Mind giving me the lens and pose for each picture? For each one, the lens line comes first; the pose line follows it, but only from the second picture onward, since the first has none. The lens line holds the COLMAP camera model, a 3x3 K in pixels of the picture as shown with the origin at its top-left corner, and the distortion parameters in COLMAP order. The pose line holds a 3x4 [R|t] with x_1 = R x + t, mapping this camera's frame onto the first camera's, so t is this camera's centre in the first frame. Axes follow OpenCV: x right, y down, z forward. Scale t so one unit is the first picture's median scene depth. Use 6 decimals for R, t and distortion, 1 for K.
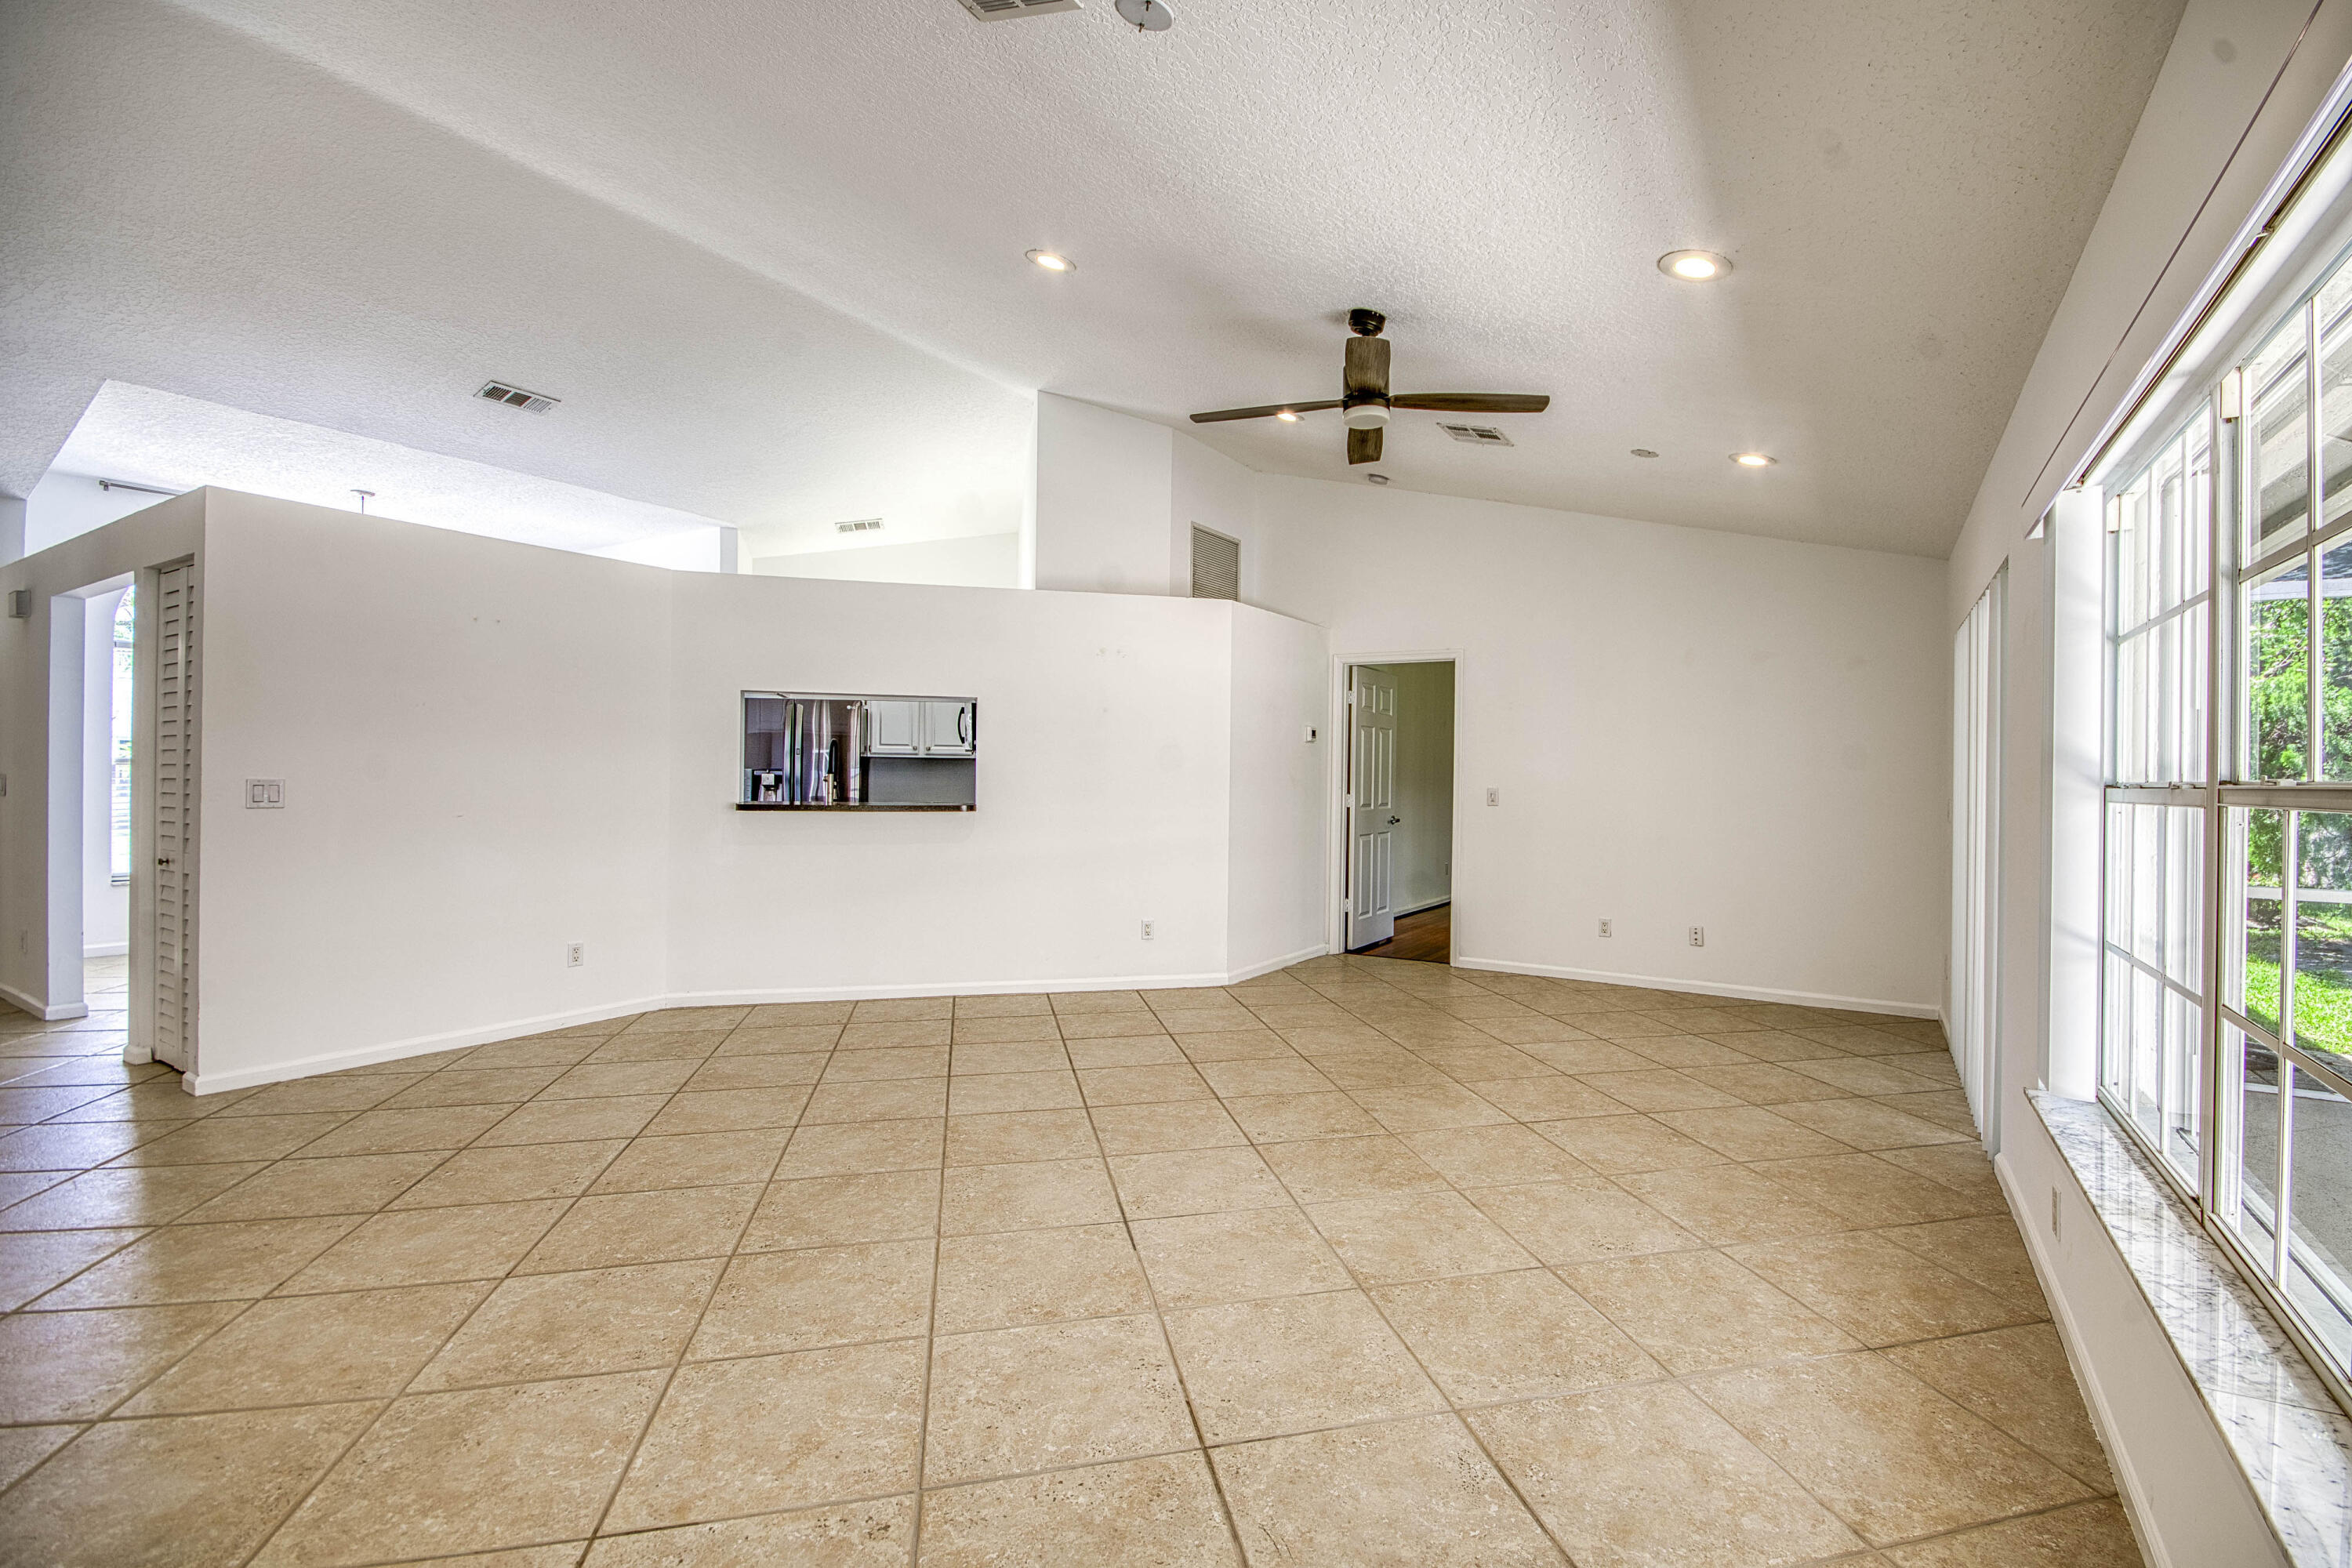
lens RADIAL K [[1085.7, 0, 1223.7], [0, 1085.7, 769.2], [0, 0, 1]] dist [0.014293, -0.000027]
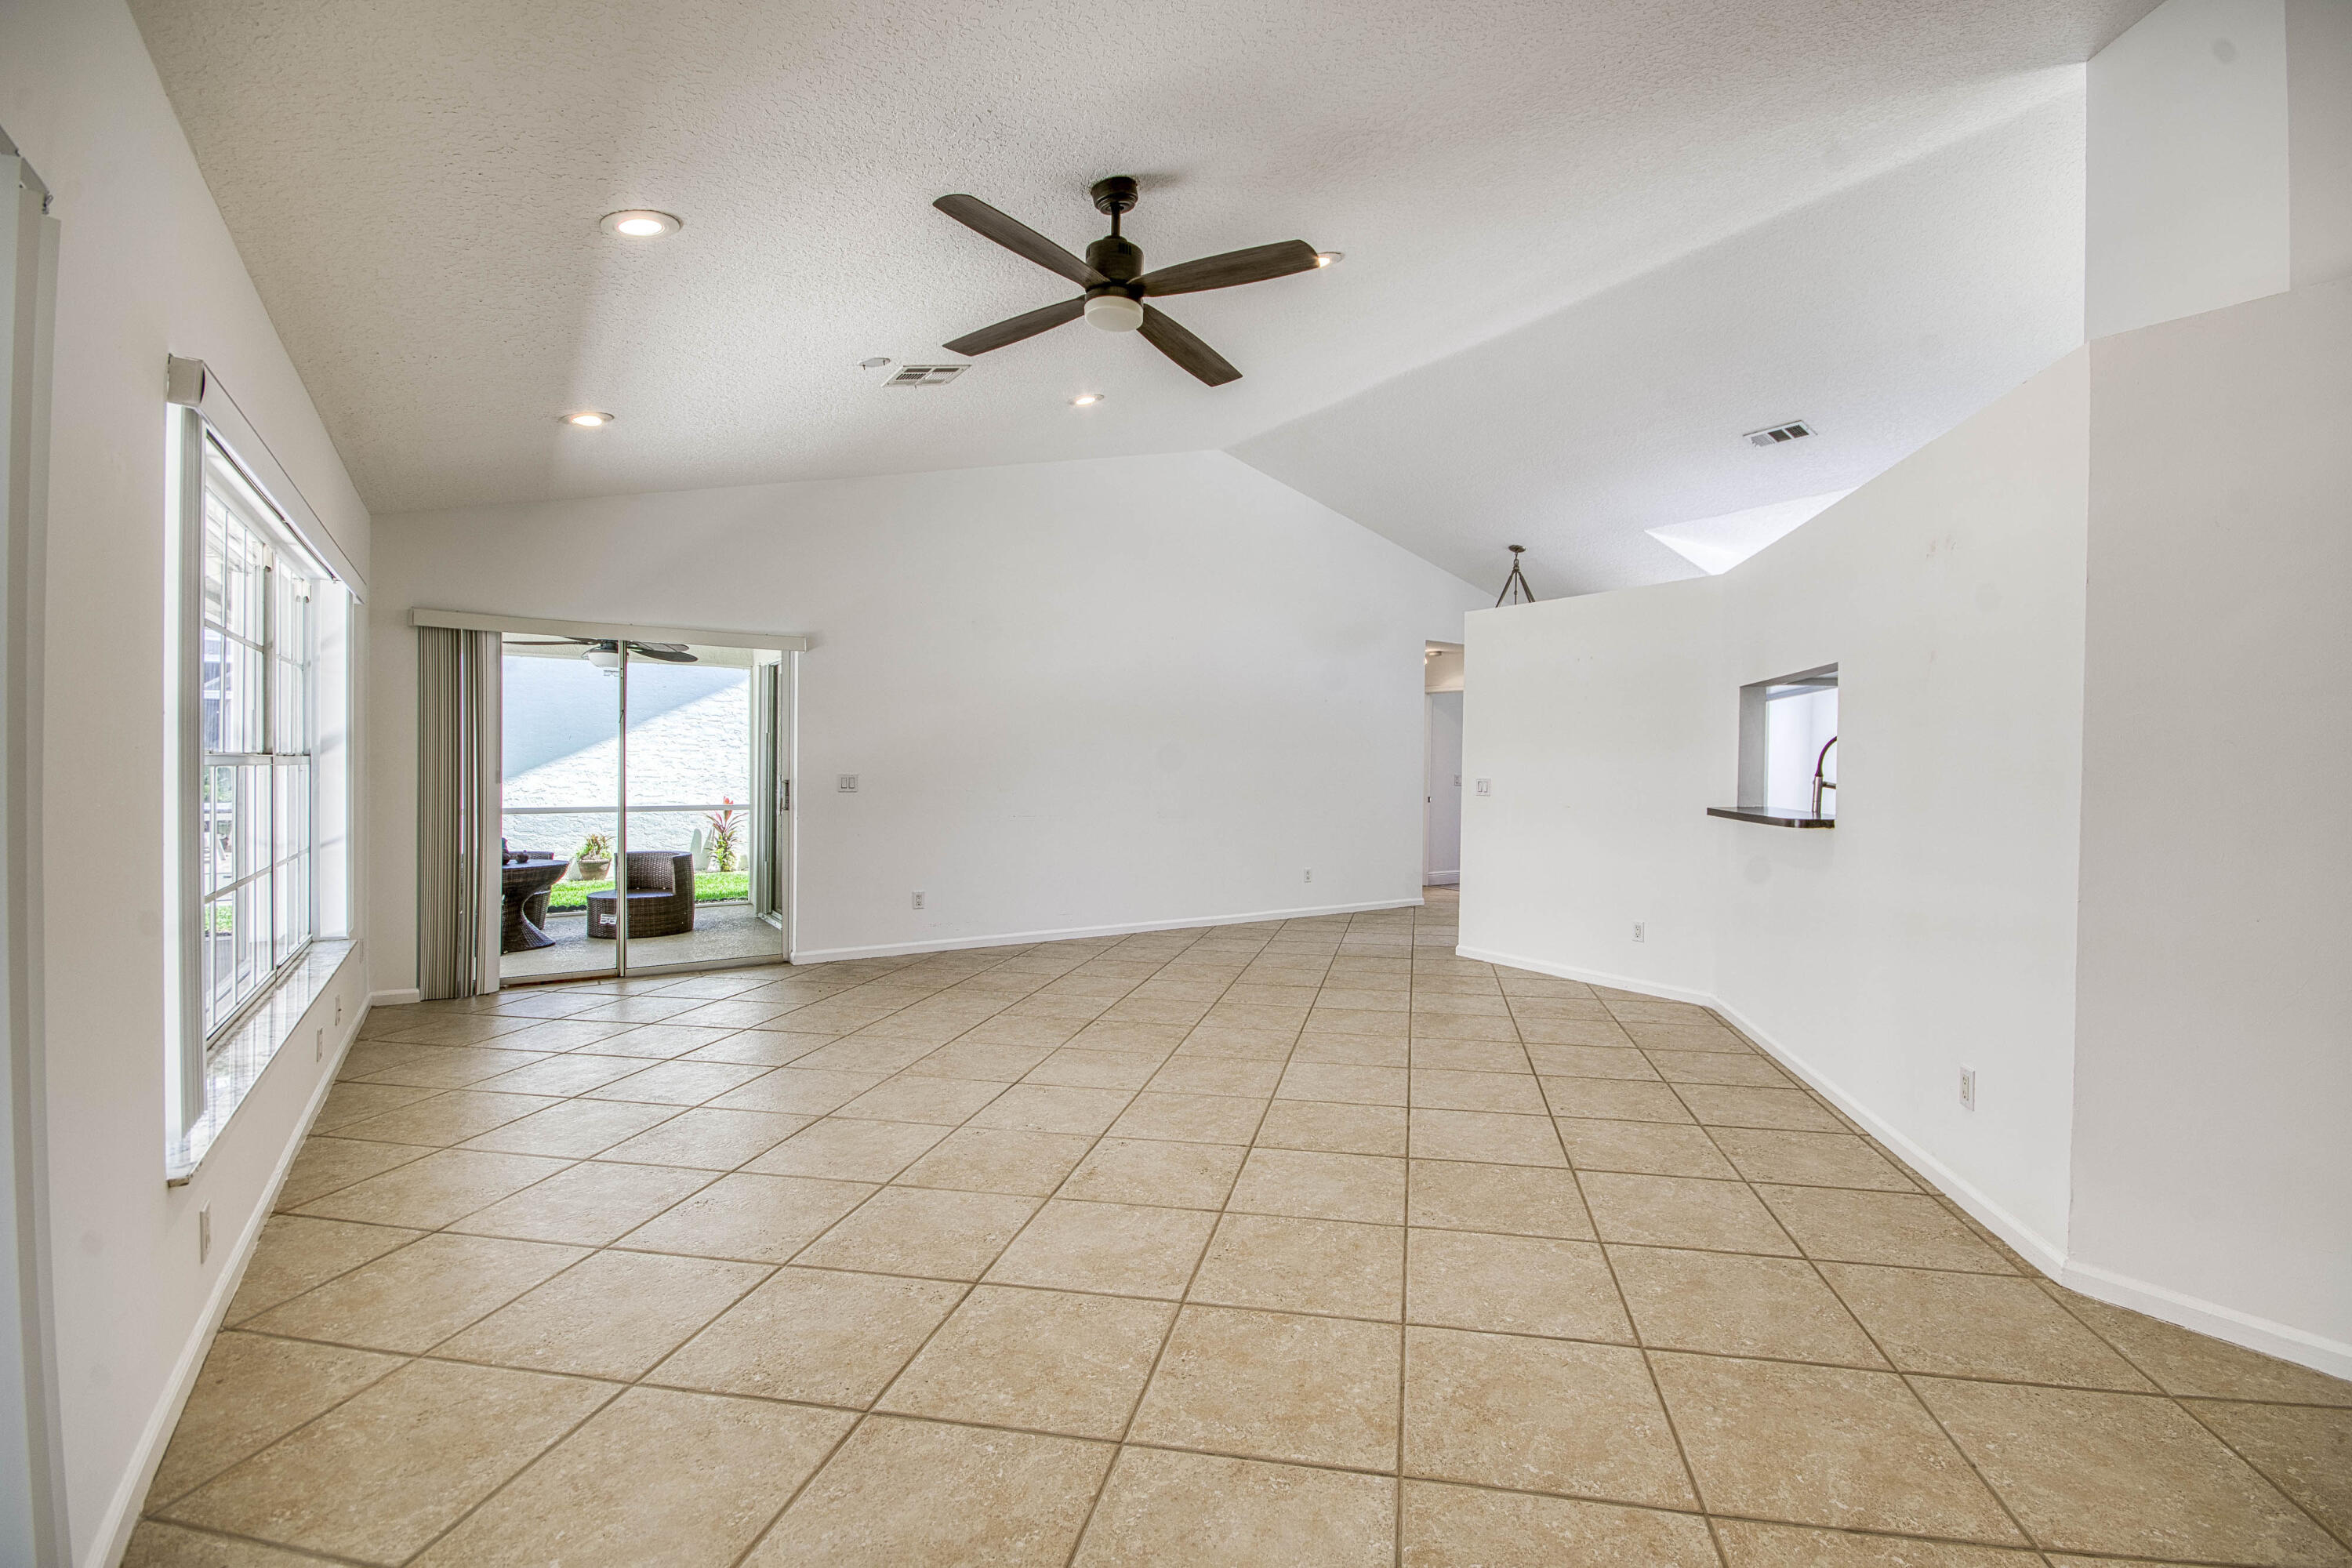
lens RADIAL K [[1034.4, 0, 1241.9], [0, 1034.4, 775.8], [0, 0, 1]] dist [0.001786, -0.011380]
pose [[-0.413665, -0.012266, -0.910346, 0.781300], [-0.009213, 0.999914, -0.009286, 0.022404], [0.910382, 0.004546, -0.413743, 1.407617]]
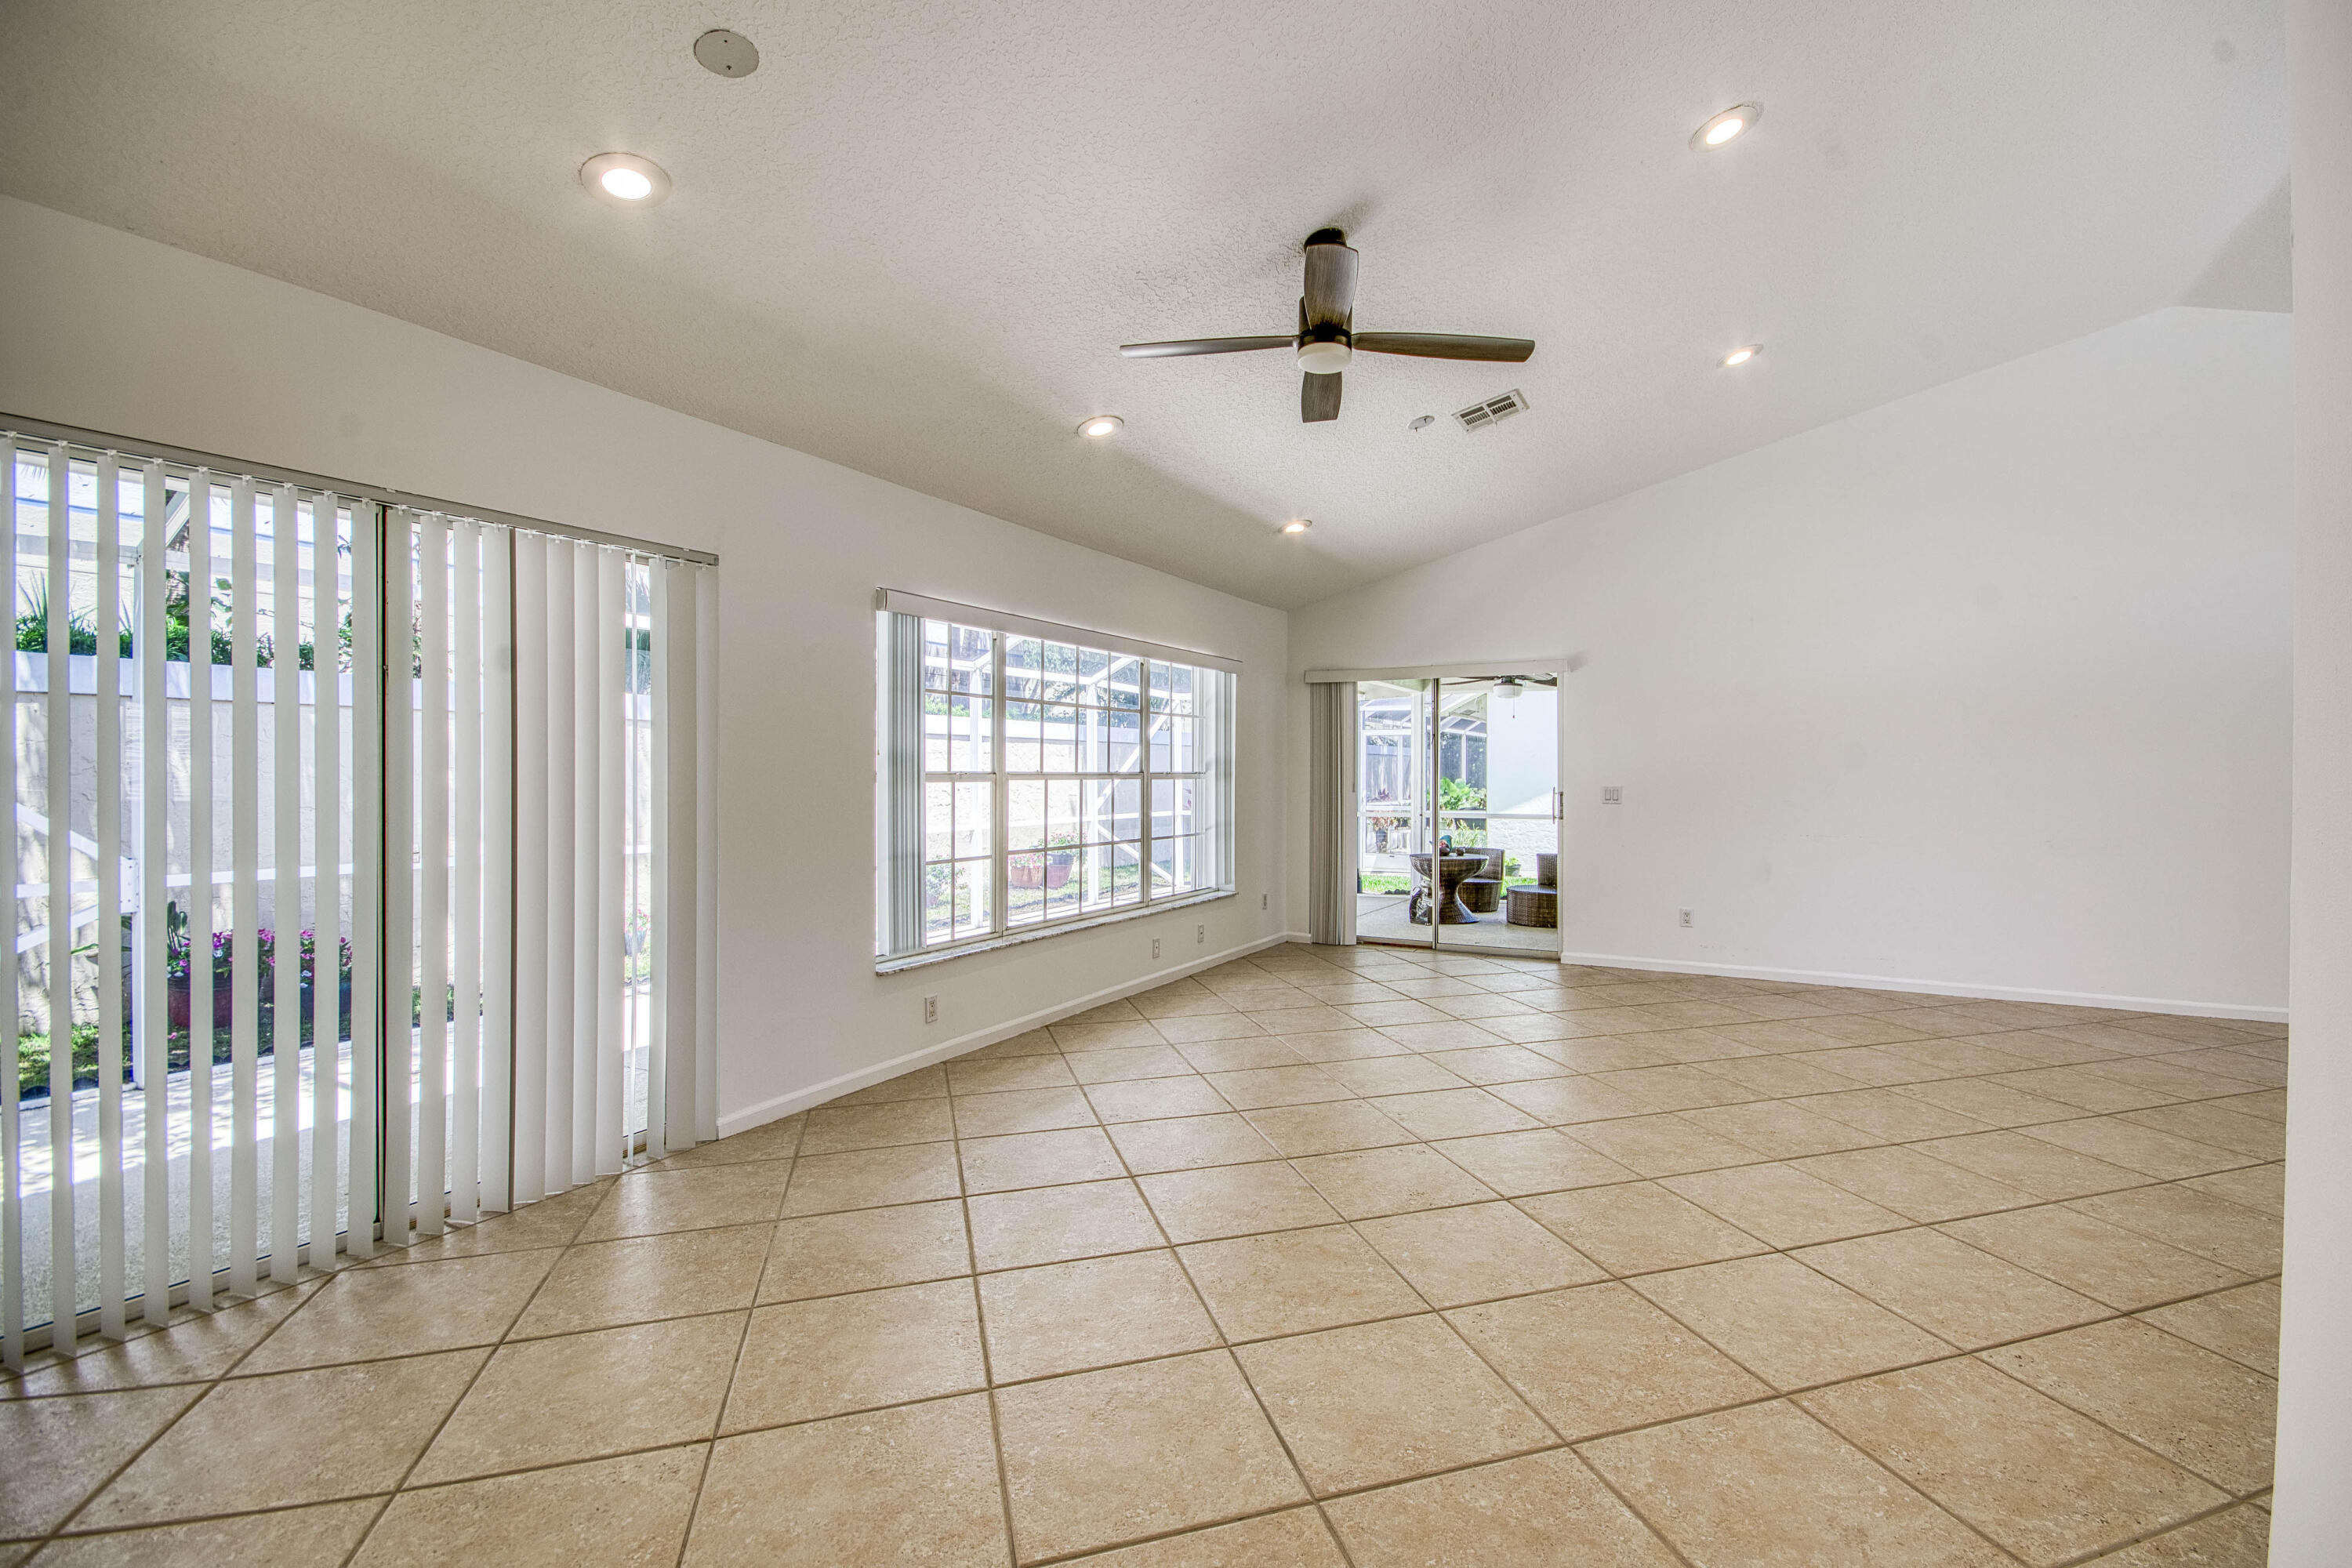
lens RADIAL K [[1022.3, 0, 1213.0], [0, 1022.3, 778.3], [0, 0, 1]] dist [-0.012218, 0.000693]
pose [[-0.998945, -0.015188, -0.043343, 0.249530], [-0.014972, 0.999874, -0.005313, 0.015954], [0.043419, -0.004658, -0.999046, 1.810114]]
